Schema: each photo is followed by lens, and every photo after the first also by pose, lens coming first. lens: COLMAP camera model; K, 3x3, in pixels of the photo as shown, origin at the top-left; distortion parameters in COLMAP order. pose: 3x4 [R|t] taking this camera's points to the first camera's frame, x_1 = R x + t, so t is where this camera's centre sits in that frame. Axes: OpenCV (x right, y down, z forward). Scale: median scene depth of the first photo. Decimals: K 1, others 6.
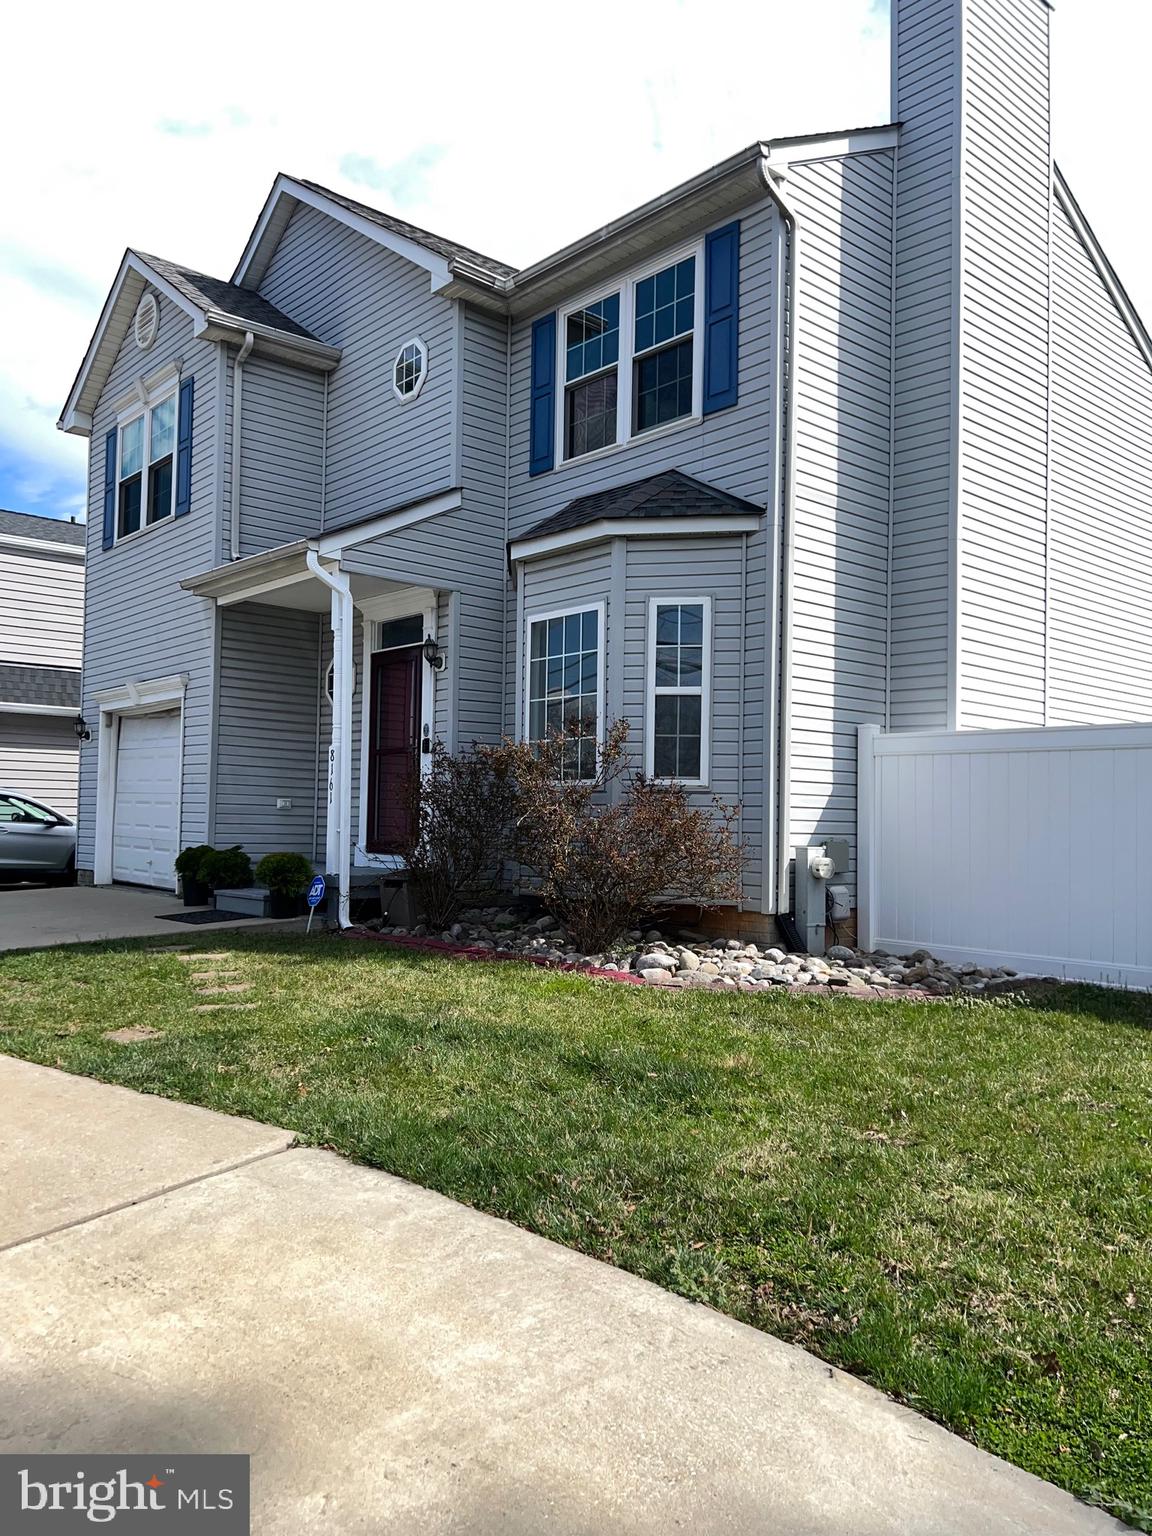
lens RADIAL K [[1167.1, 0, 576.0], [0, 1167.1, 768.0], [0, 0, 1]] dist [0.089925, -0.117153]
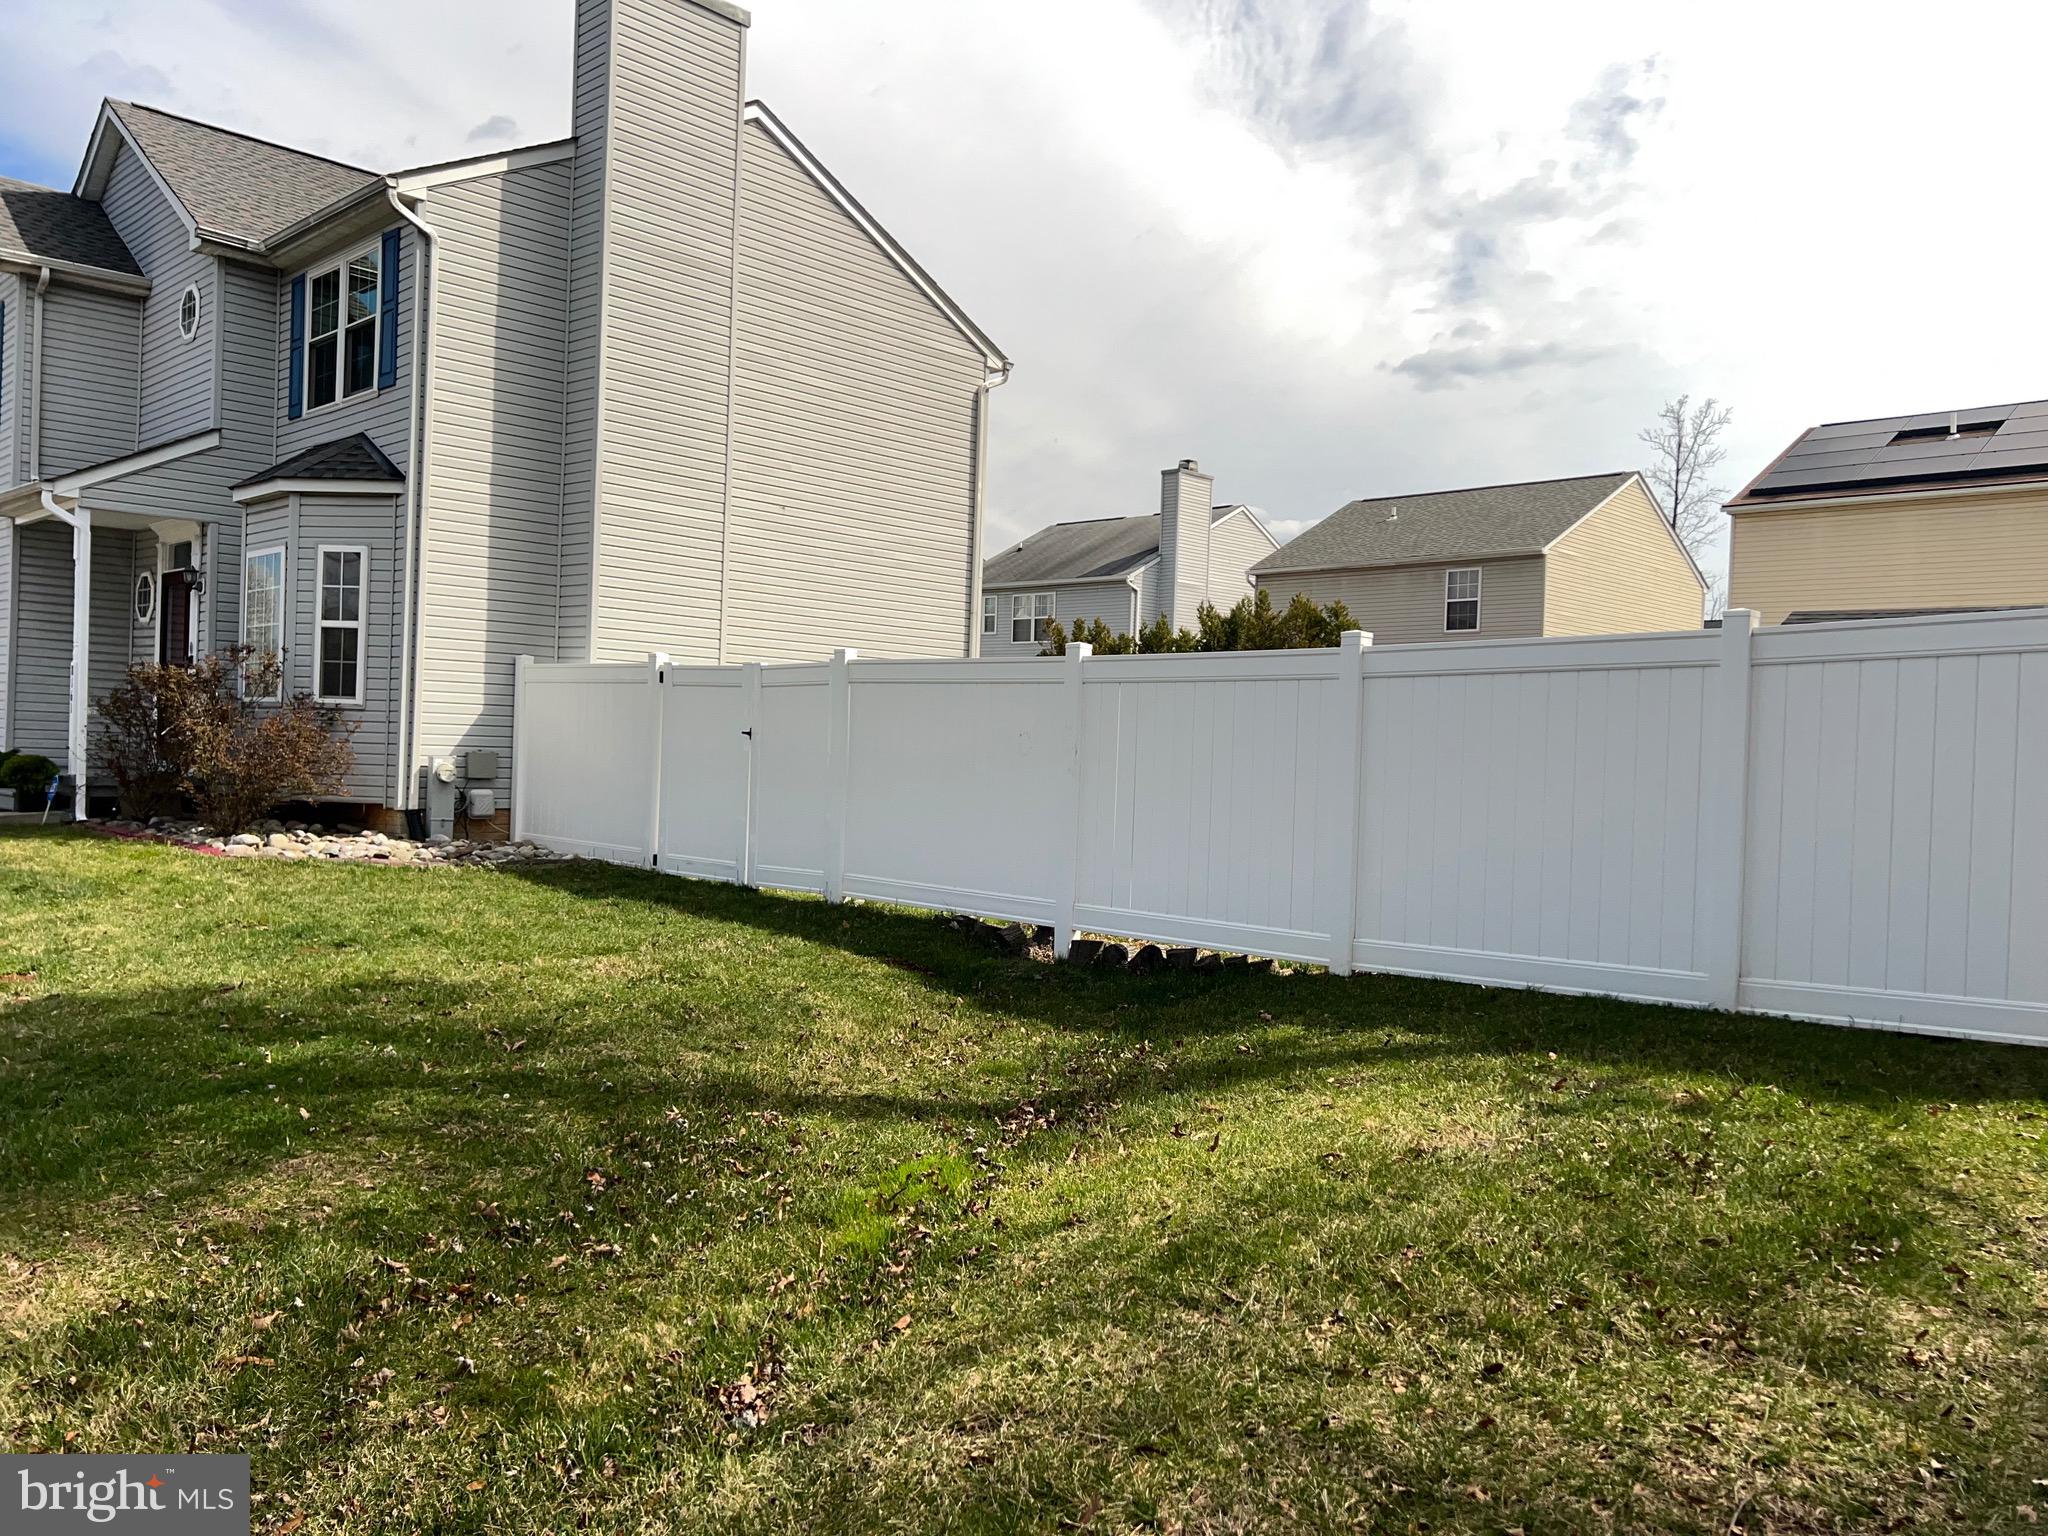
lens RADIAL K [[1568.9, 0, 1024.0], [0, 1568.9, 768.0], [0, 0, 1]] dist [0.009865, -0.007358]
pose [[0.996868, 0.018399, 0.076918, 0.636137], [-0.022806, 0.998124, 0.056811, -0.025540], [-0.075728, -0.058387, 0.995418, -0.634819]]
